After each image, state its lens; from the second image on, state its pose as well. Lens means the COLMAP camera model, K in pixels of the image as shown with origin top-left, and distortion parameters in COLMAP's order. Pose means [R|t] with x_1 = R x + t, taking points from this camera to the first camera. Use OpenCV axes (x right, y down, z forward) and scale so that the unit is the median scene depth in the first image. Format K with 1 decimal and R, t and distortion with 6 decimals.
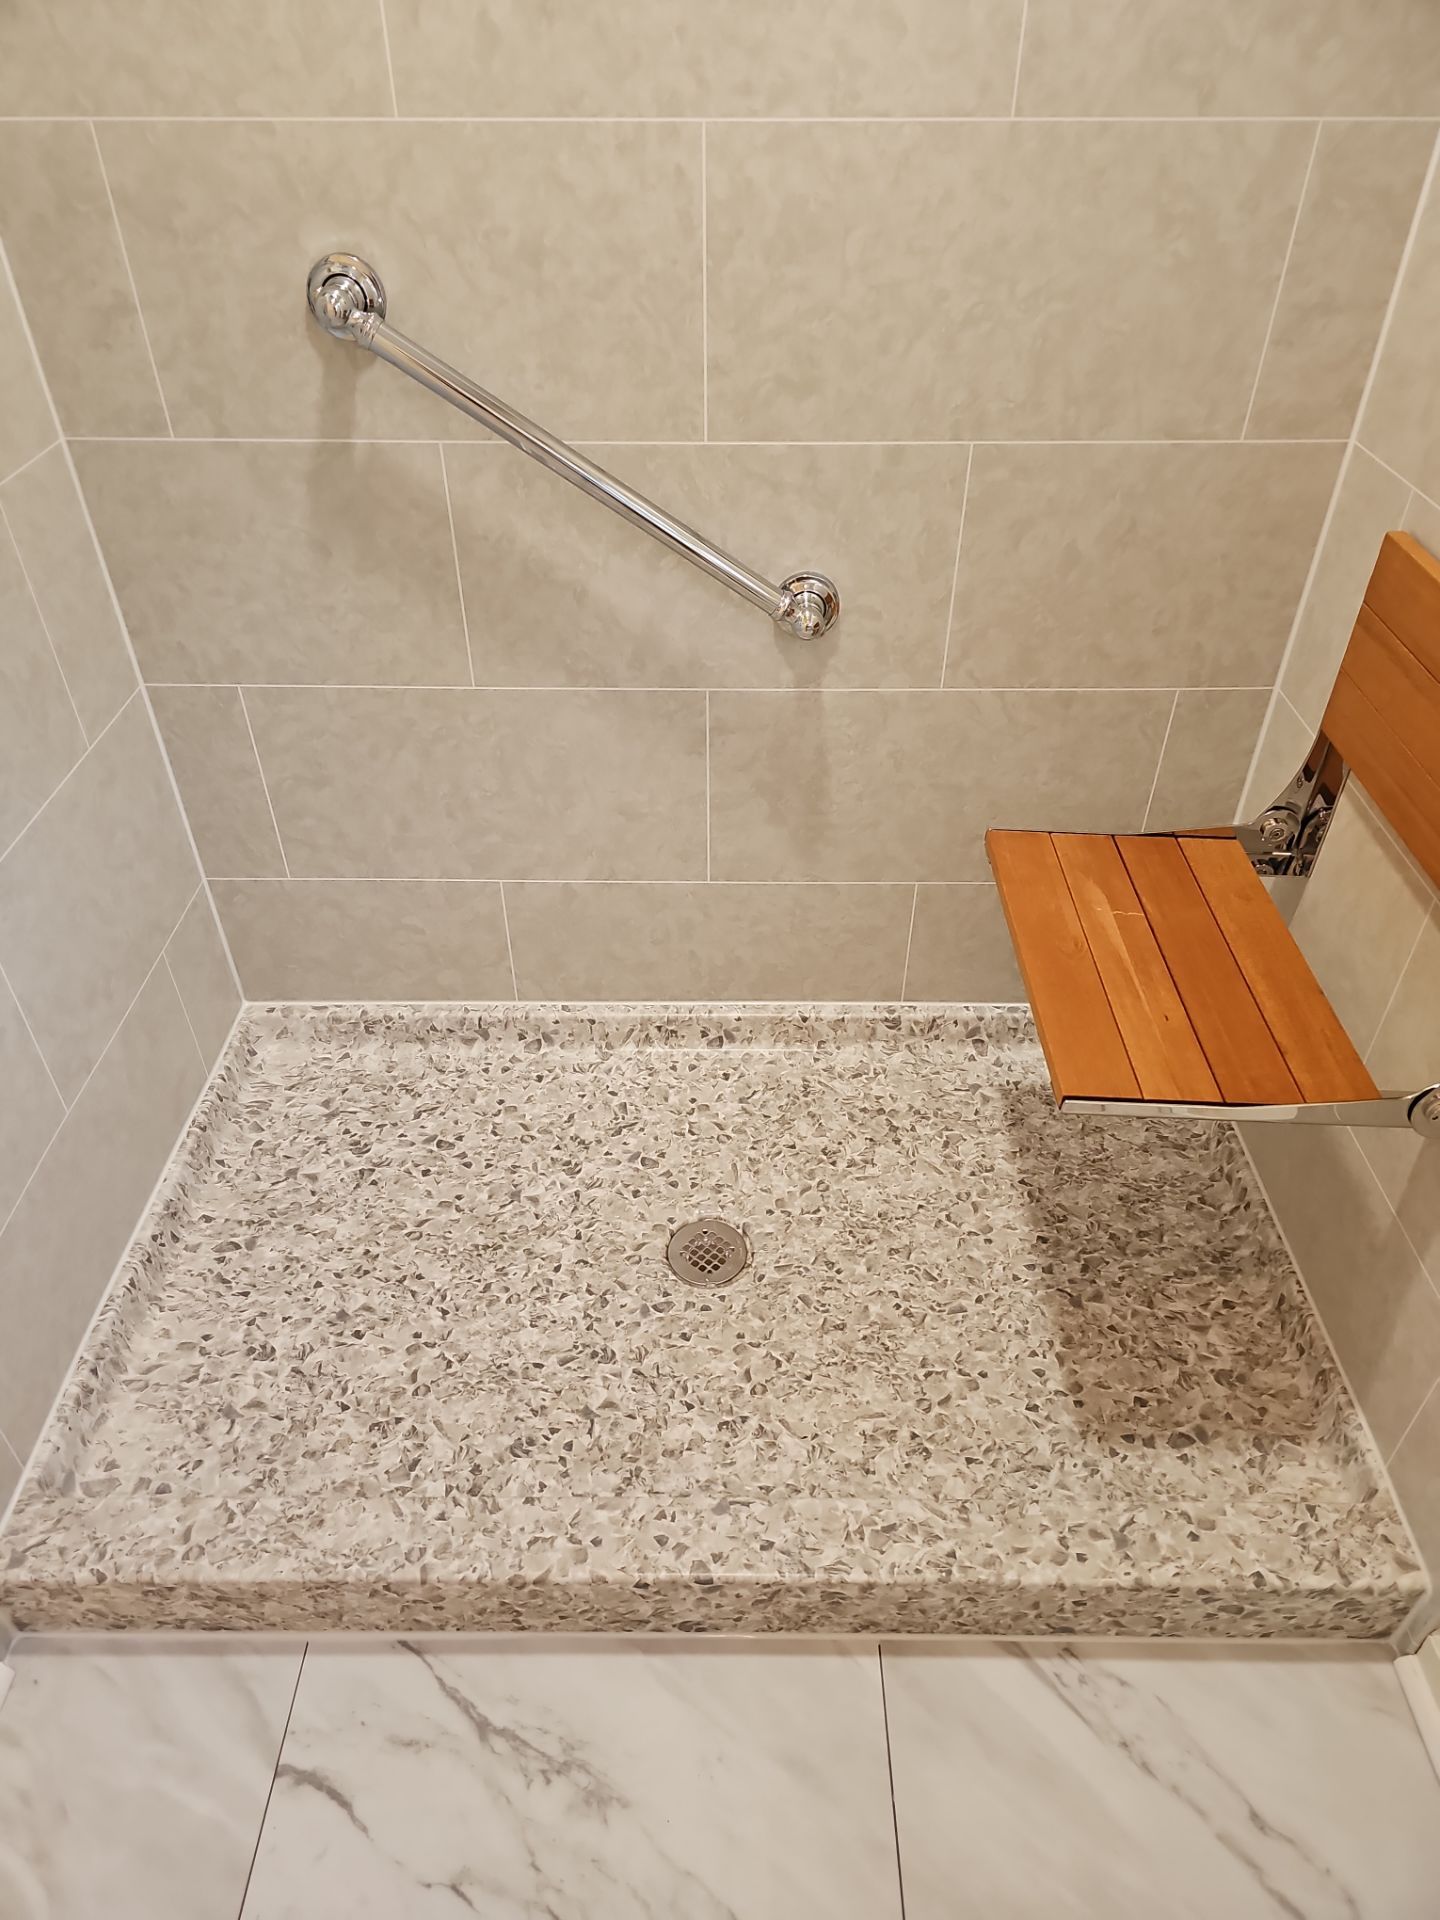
lens RADIAL K [[1251.7, 0, 715.3], [0, 1251.7, 965.7], [0, 0, 1]] dist [0.067628, -0.060497]
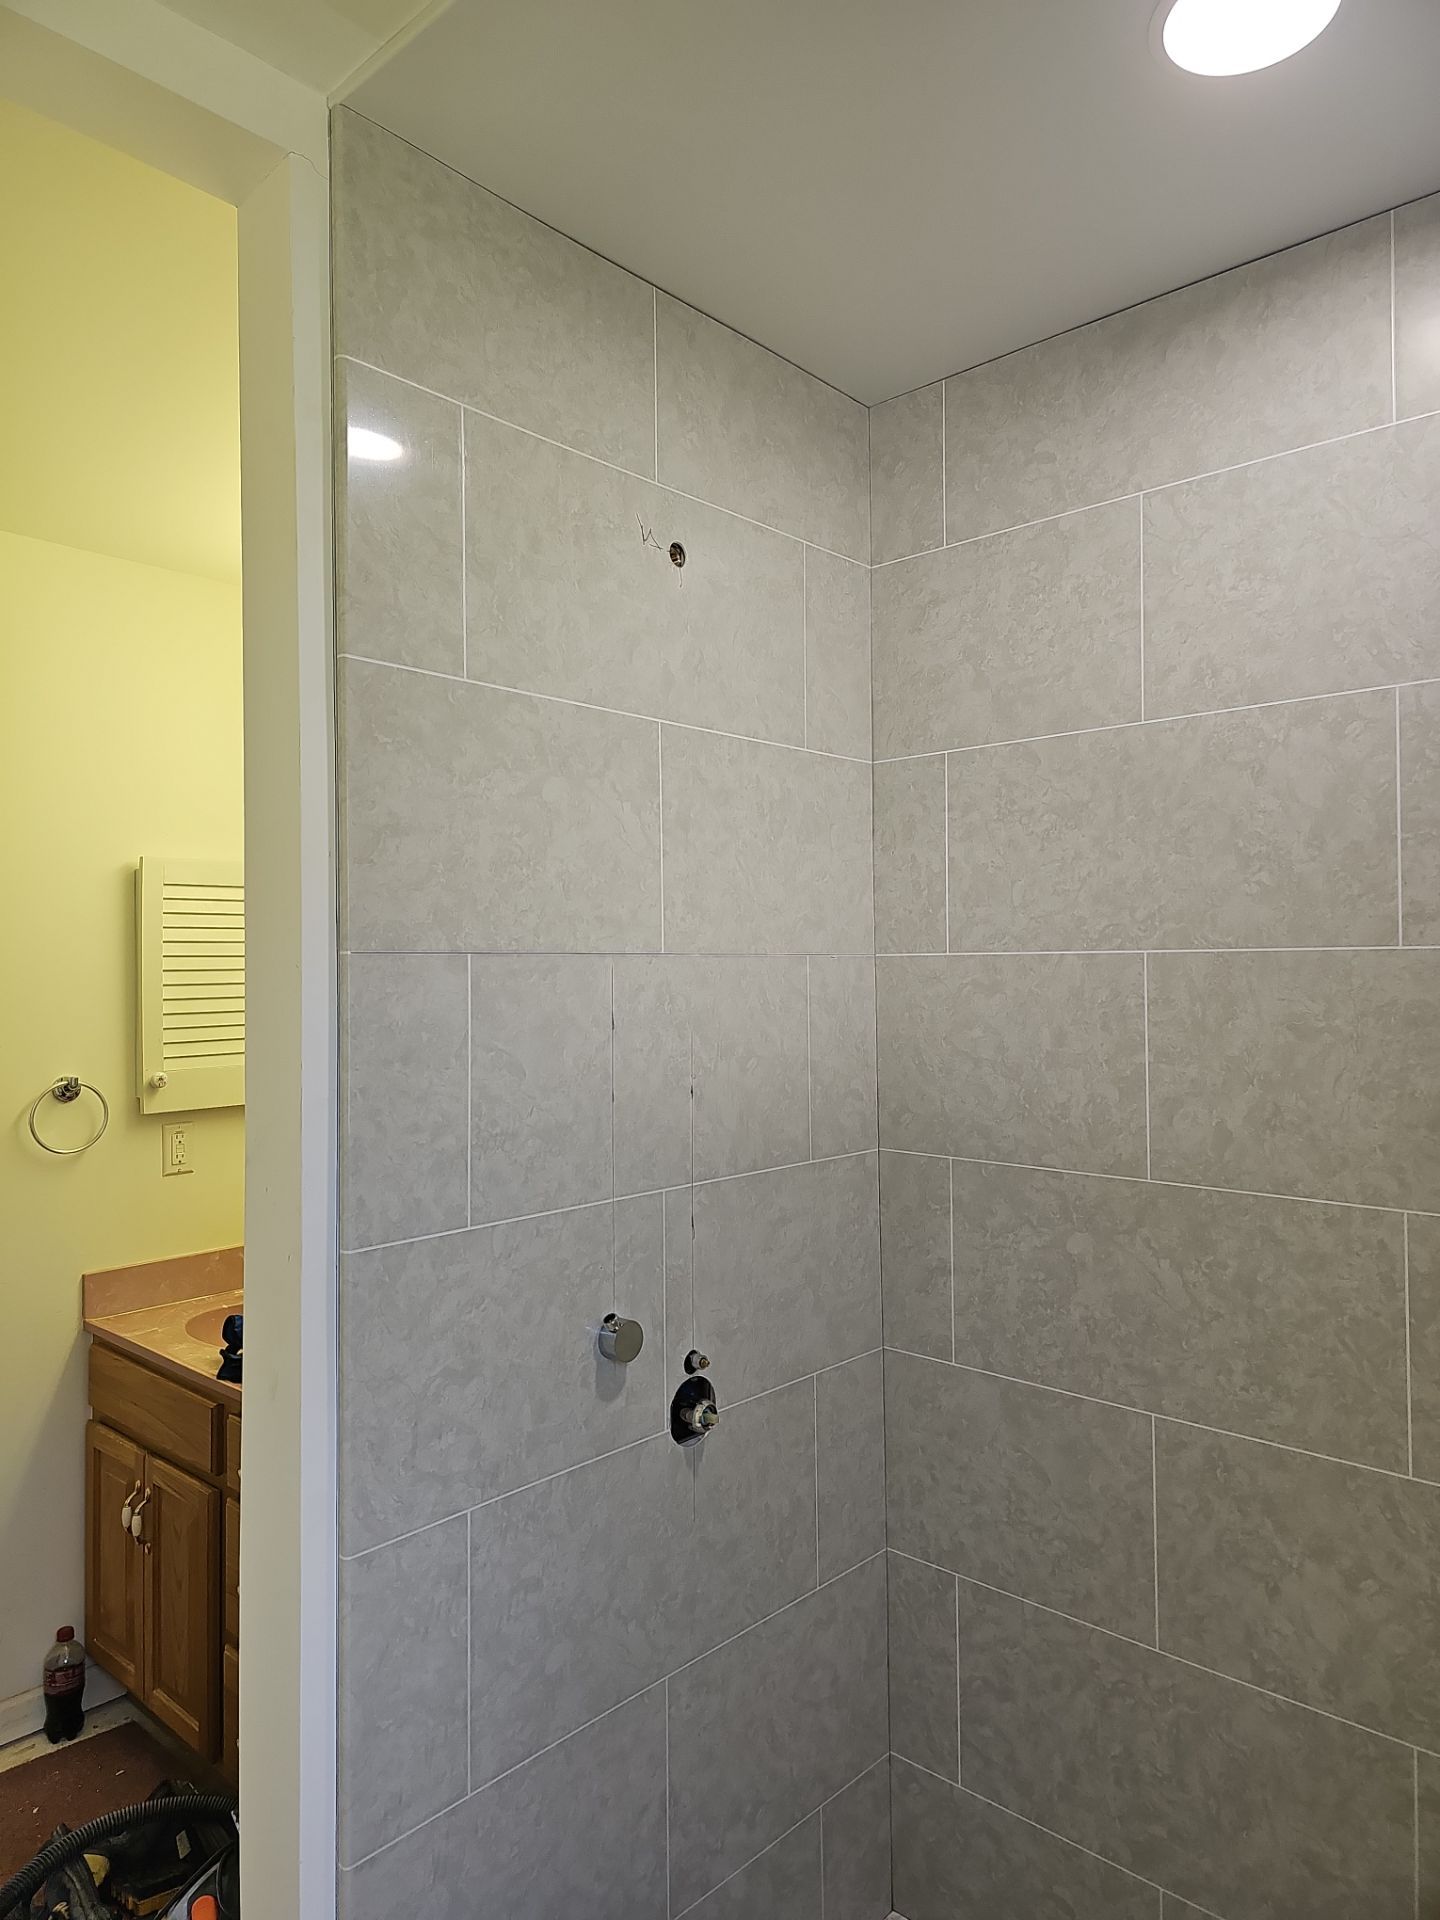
lens RADIAL K [[1251.7, 0, 726.4], [0, 1251.7, 952.8], [0, 0, 1]] dist [0.067628, -0.060497]
pose [[0.739874, -0.013112, -0.672618, 0.253357], [-0.416737, 0.775949, -0.473533, -0.030221], [0.528126, 0.630660, 0.568640, -0.110517]]
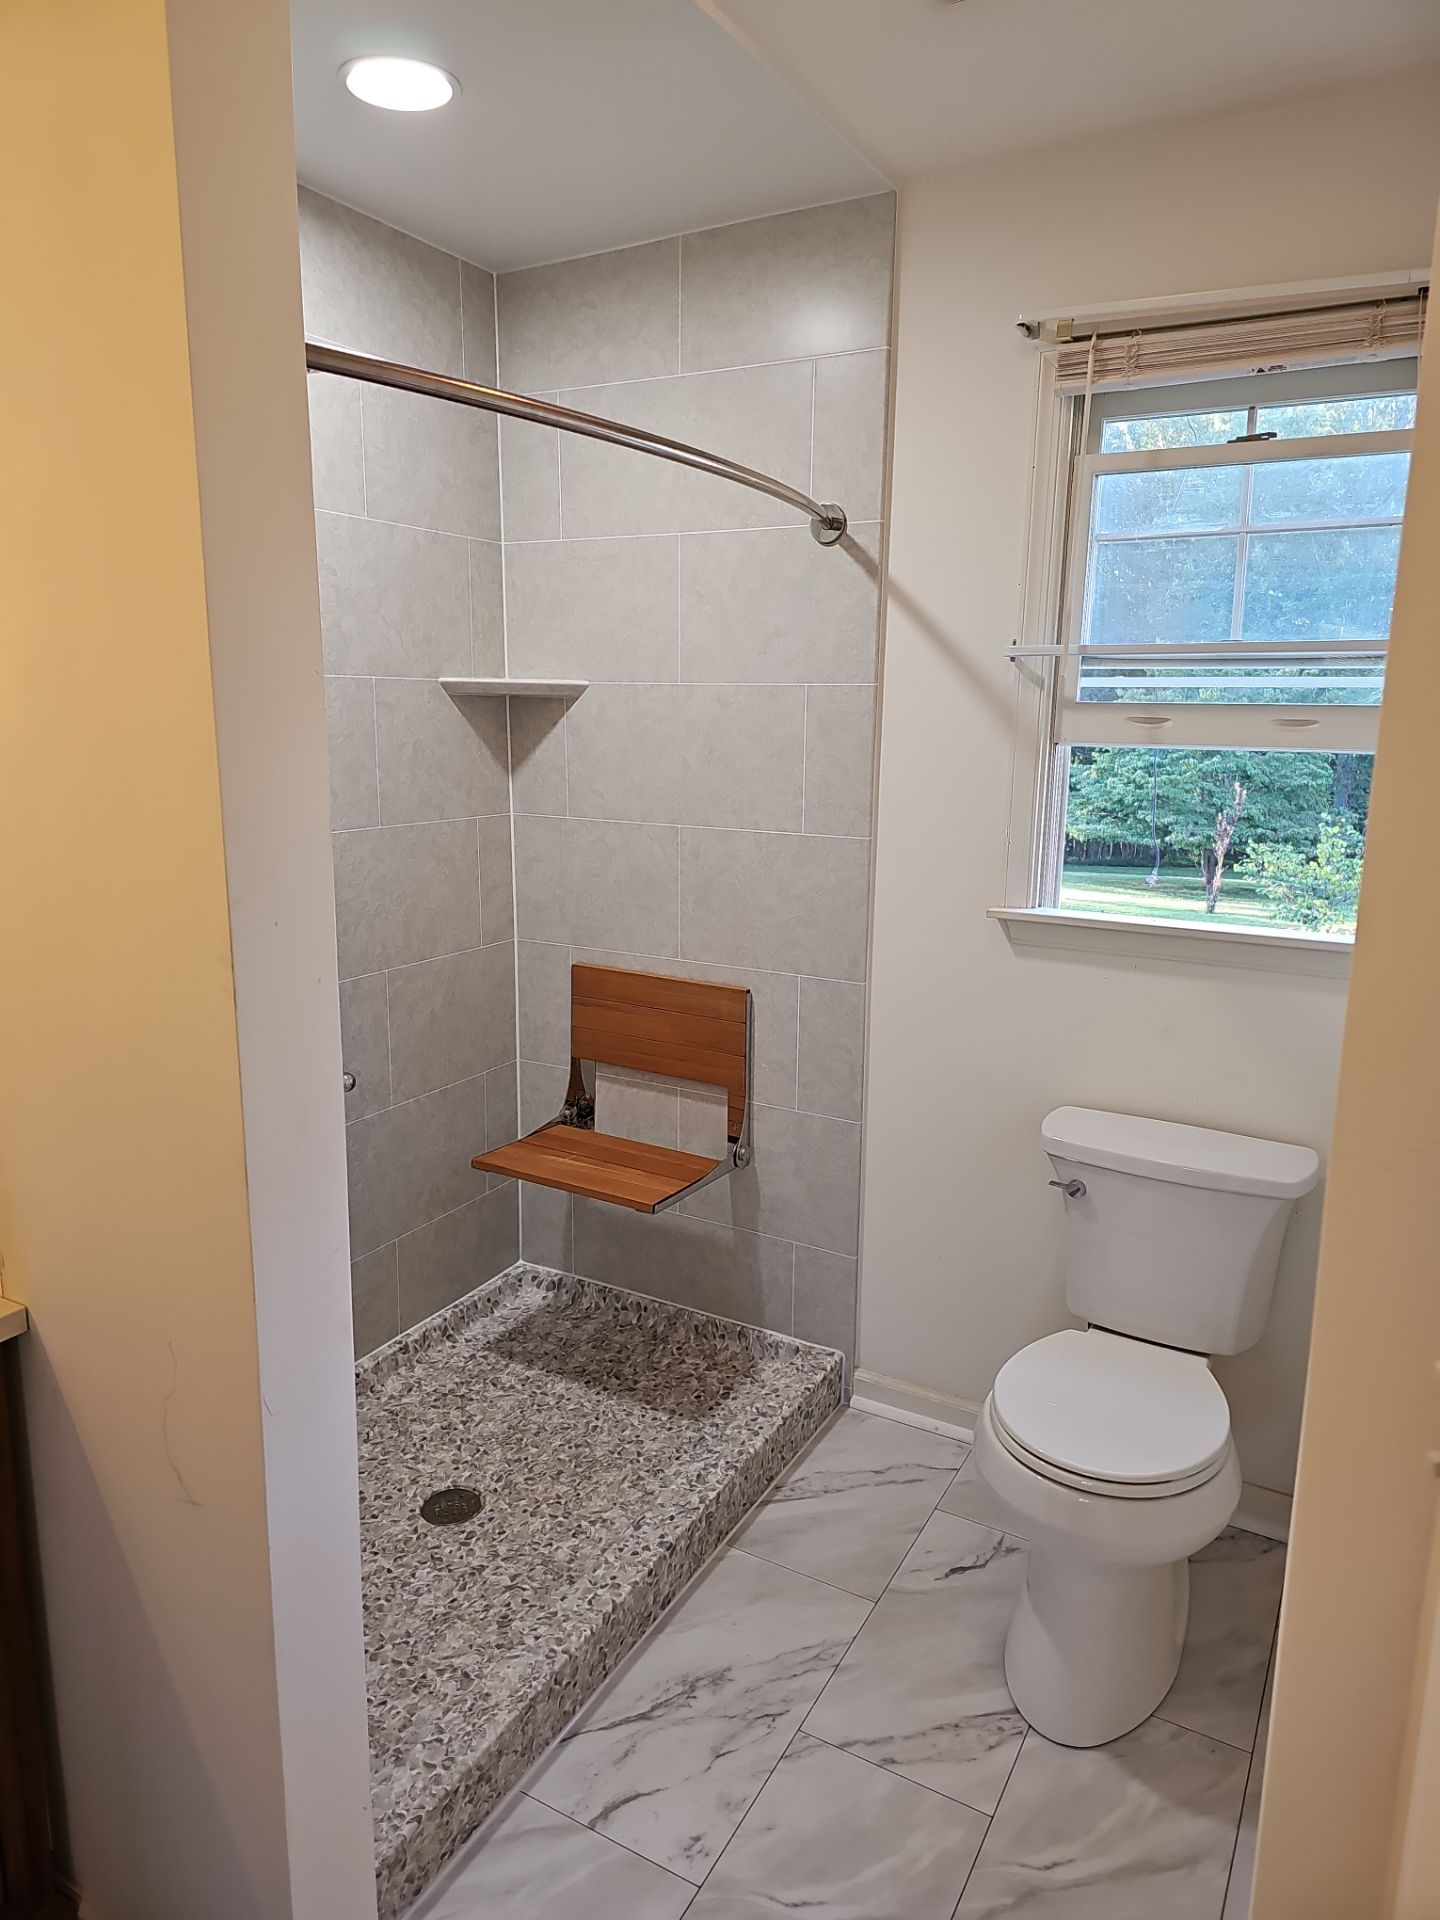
lens RADIAL K [[1251.7, 0, 723.1], [0, 1251.7, 950.3], [0, 0, 1]] dist [0.067628, -0.060497]
pose [[0.482354, -0.164017, 0.860484, -1.052215], [0.536957, 0.831486, -0.142507, 0.084441], [-0.692107, 0.530782, 0.489141, -0.240790]]
